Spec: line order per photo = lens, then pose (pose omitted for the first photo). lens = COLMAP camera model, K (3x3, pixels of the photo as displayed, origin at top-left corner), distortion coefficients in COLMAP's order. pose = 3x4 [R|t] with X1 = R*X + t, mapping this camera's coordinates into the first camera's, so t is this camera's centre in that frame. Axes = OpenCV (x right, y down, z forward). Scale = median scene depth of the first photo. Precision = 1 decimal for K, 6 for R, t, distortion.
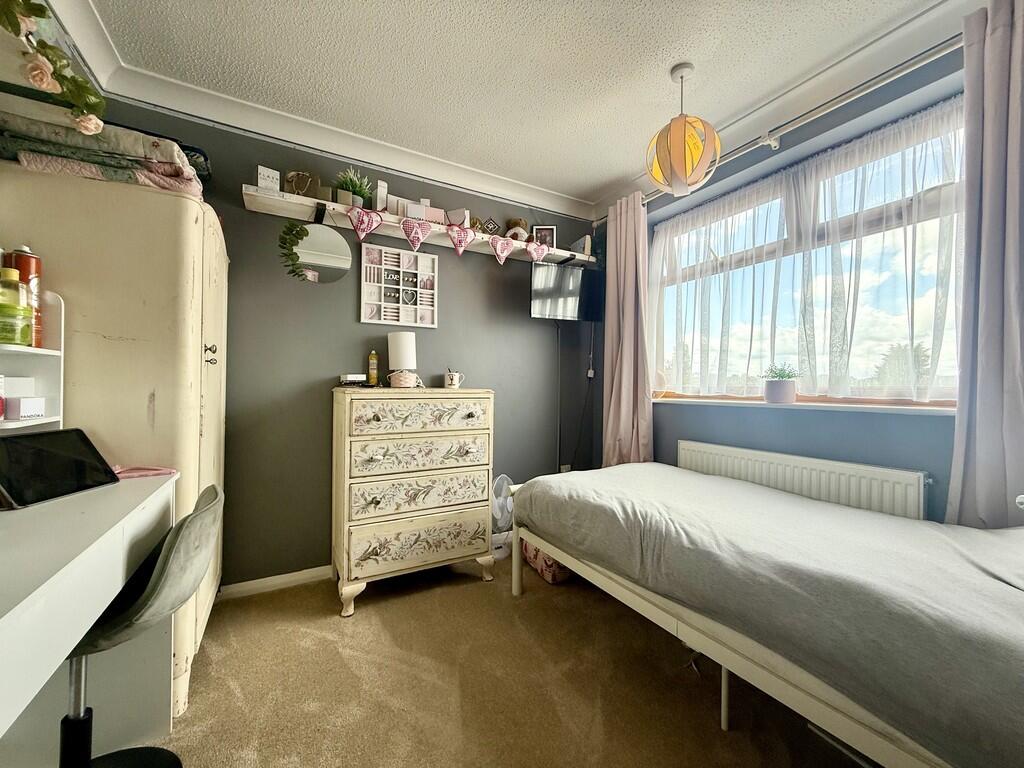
lens RADIAL K [[409.1, 0, 512.0], [0, 409.1, 384.0], [0, 0, 1]] dist [-0.000556, -0.000031]
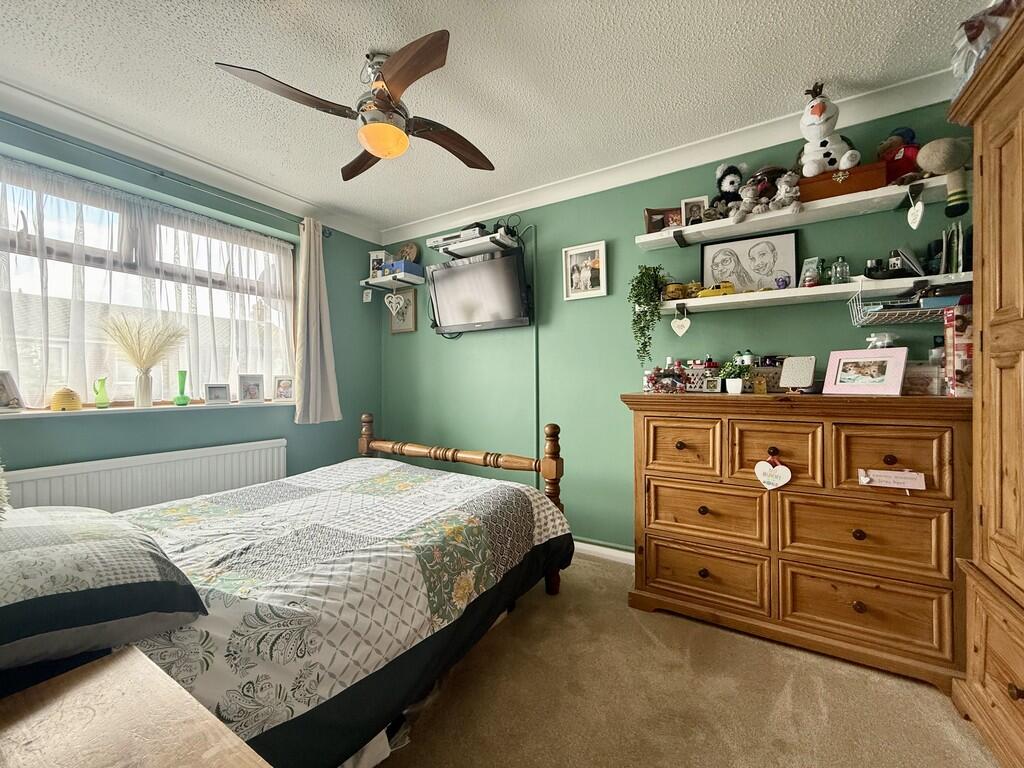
lens RADIAL K [[409.1, 0, 512.0], [0, 409.1, 384.0], [0, 0, 1]] dist [-0.000556, -0.000031]
pose [[-0.486939, -0.008449, 0.873395, -0.758348], [-0.005138, 0.999964, 0.006808, -0.043361], [-0.873421, -0.001173, -0.486965, 0.649870]]
